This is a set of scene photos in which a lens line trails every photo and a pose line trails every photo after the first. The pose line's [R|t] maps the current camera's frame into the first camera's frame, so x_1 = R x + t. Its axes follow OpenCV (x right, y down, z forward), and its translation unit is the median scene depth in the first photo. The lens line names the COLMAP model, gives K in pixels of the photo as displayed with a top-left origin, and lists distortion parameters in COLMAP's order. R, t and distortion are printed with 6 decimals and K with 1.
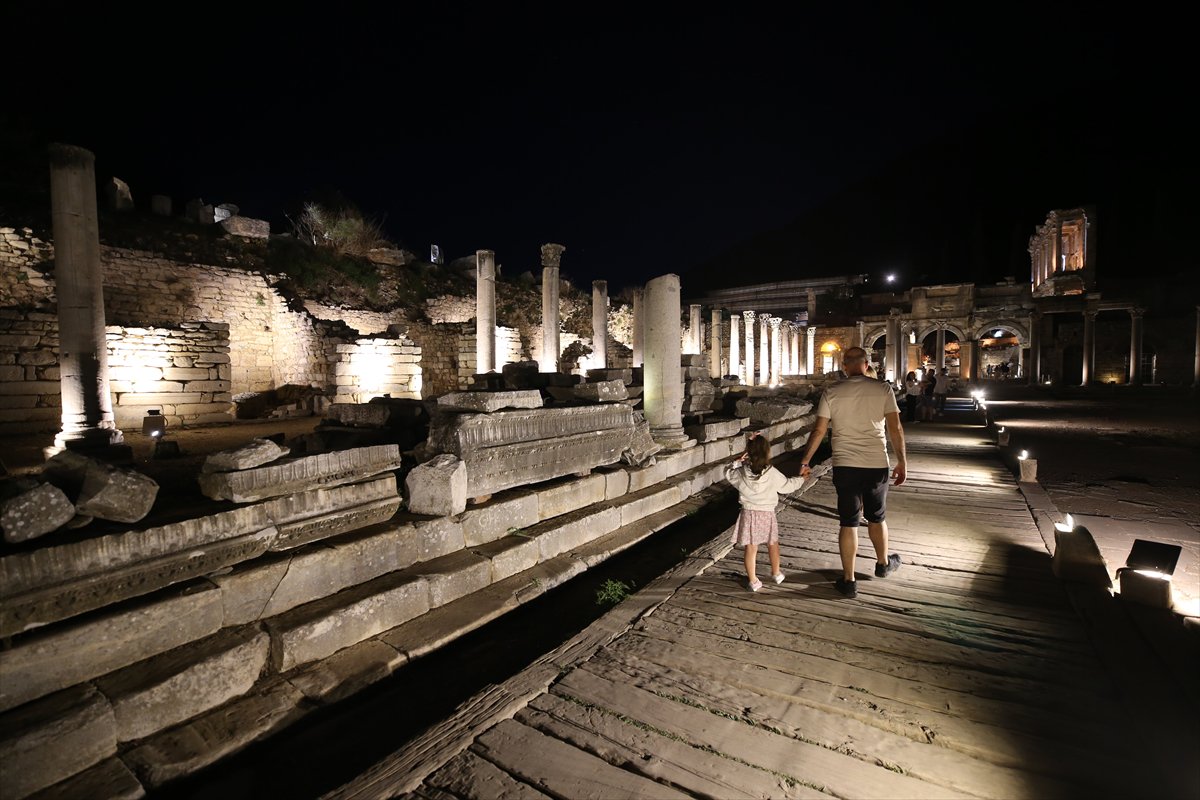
lens RADIAL K [[573.6, 0, 601.7], [0, 573.6, 400.6], [0, 0, 1]] dist [-0.004514, -0.000243]
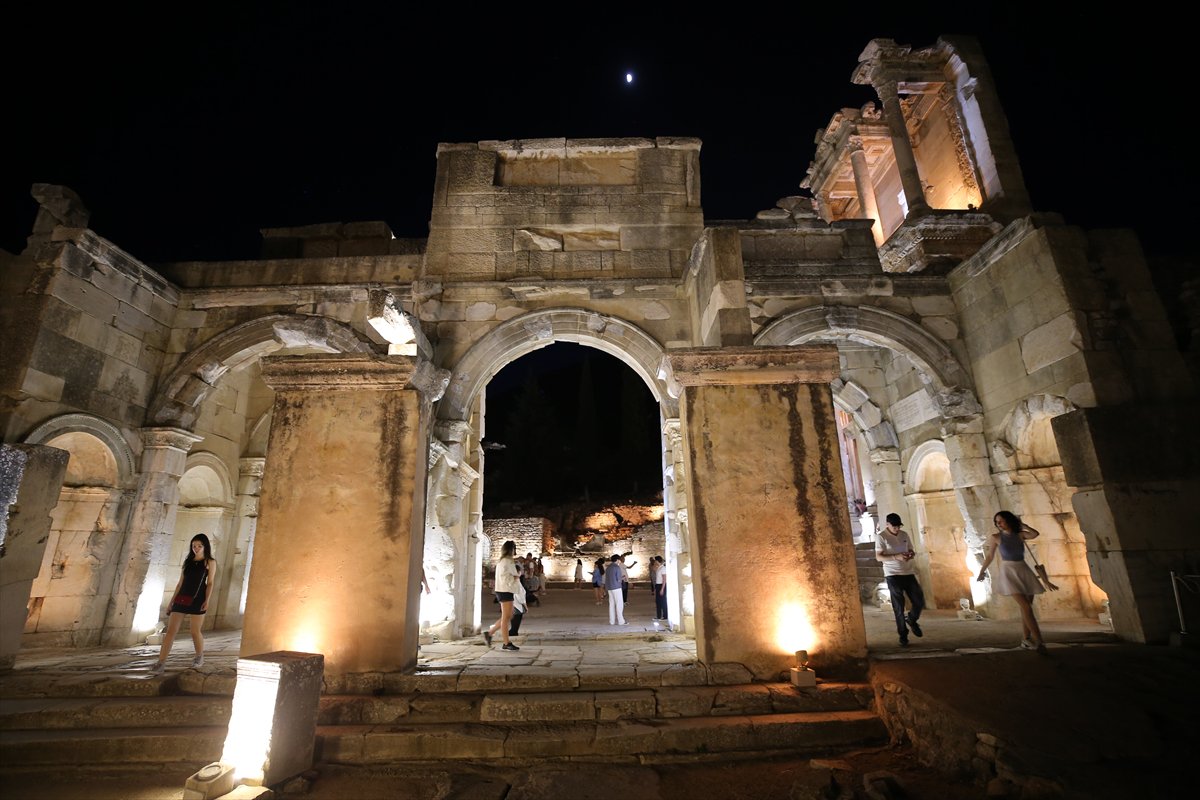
lens RADIAL K [[573.6, 0, 604.0], [0, 573.6, 396.6], [0, 0, 1]] dist [-0.004514, -0.000243]
pose [[0.847058, 0.144098, 0.511594, 0.517964], [0.036141, 0.944703, -0.325929, -0.048909], [-0.530270, 0.294571, 0.795011, 0.864221]]
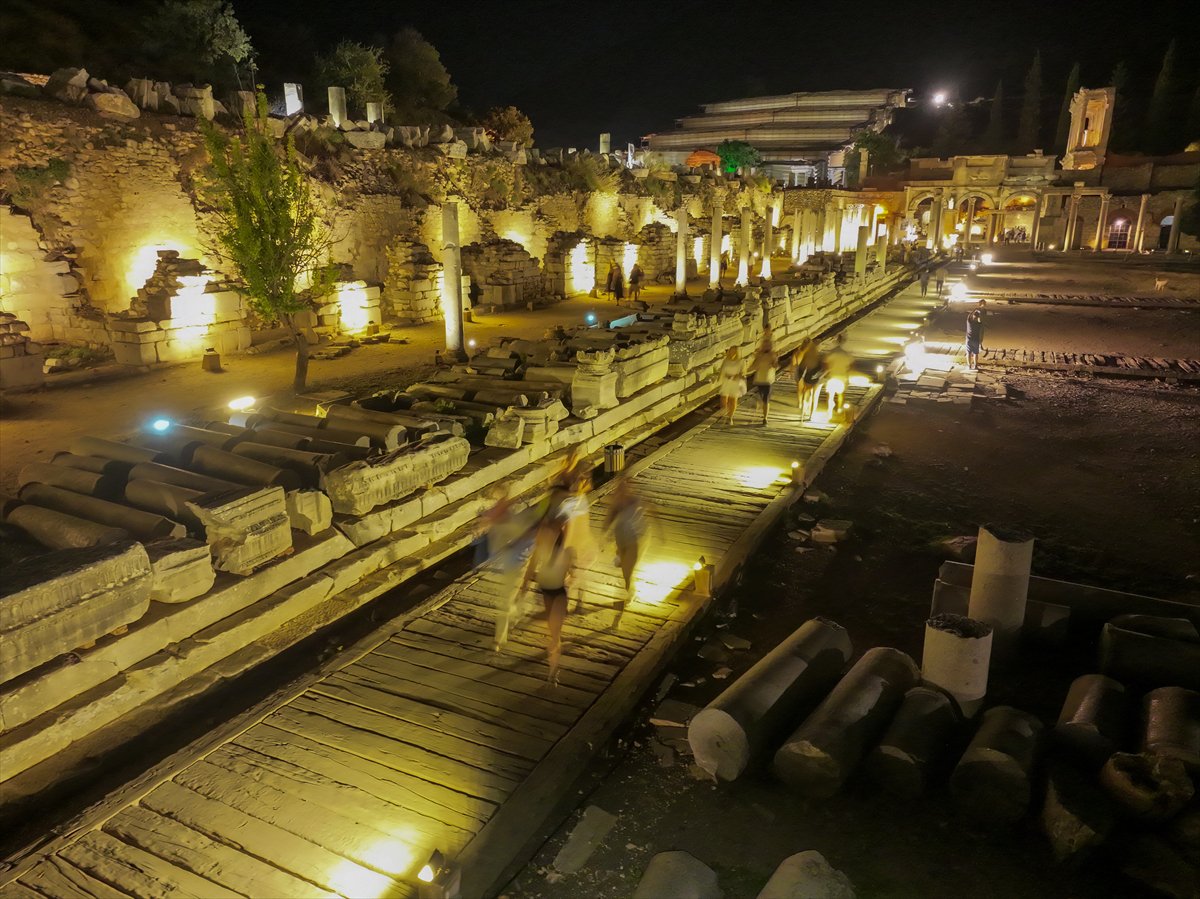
lens RADIAL K [[839.3, 0, 603.4], [0, 839.3, 448.7], [0, 0, 1]] dist [0.013597, 0.003932]
pose [[0.993402, -0.010999, 0.114156, -0.339469], [-0.015476, 0.973429, 0.228465, -0.007874], [-0.113636, -0.228724, 0.966836, -0.651794]]
